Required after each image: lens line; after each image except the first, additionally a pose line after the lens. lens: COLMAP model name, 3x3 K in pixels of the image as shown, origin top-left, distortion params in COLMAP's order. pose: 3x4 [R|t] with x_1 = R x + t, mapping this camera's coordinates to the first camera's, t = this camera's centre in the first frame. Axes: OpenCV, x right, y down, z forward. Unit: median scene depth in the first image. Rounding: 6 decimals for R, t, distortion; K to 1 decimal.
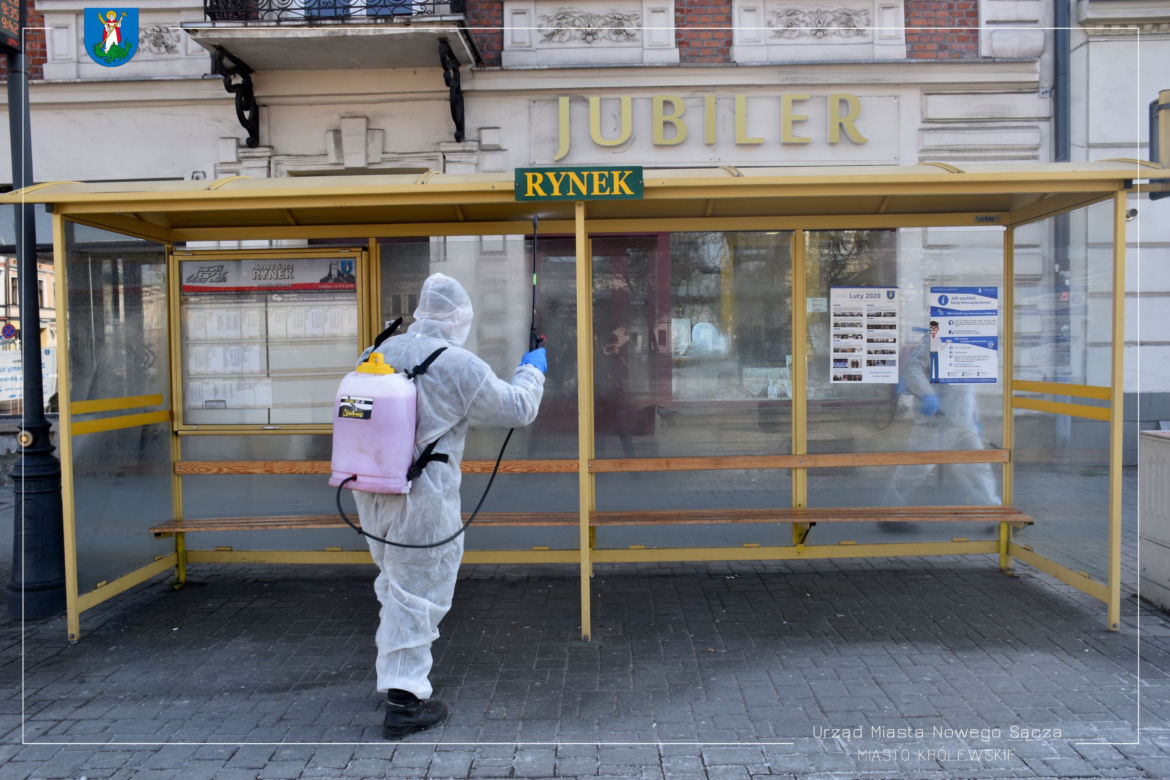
lens RADIAL K [[992.1, 0, 582.6], [0, 992.1, 391.2], [0, 0, 1]] dist [-0.106777, 0.119964]
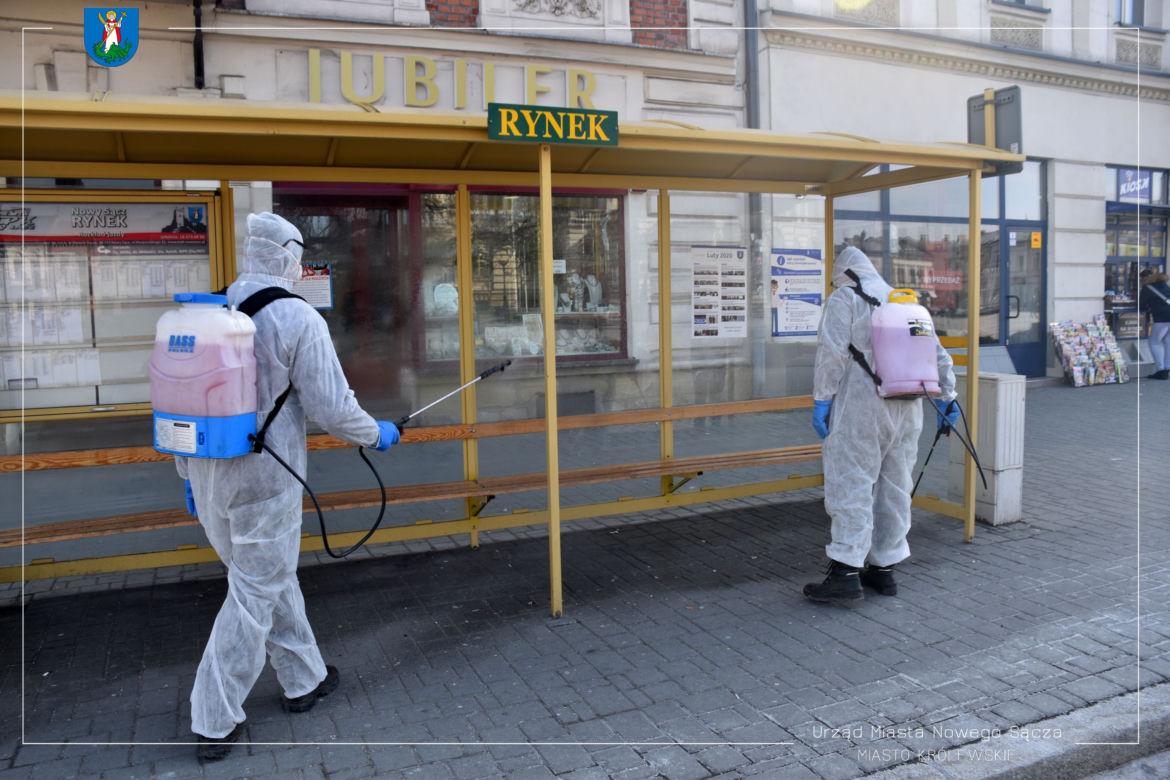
lens RADIAL K [[903.8, 0, 585.0], [0, 903.8, 390.0], [0, 0, 1]] dist [-0.149152, 0.104843]
pose [[0.910997, -0.045078, 0.409943, -0.248513], [0.026771, 0.998376, 0.050291, -0.004596], [-0.411544, -0.034840, 0.910724, 0.171880]]
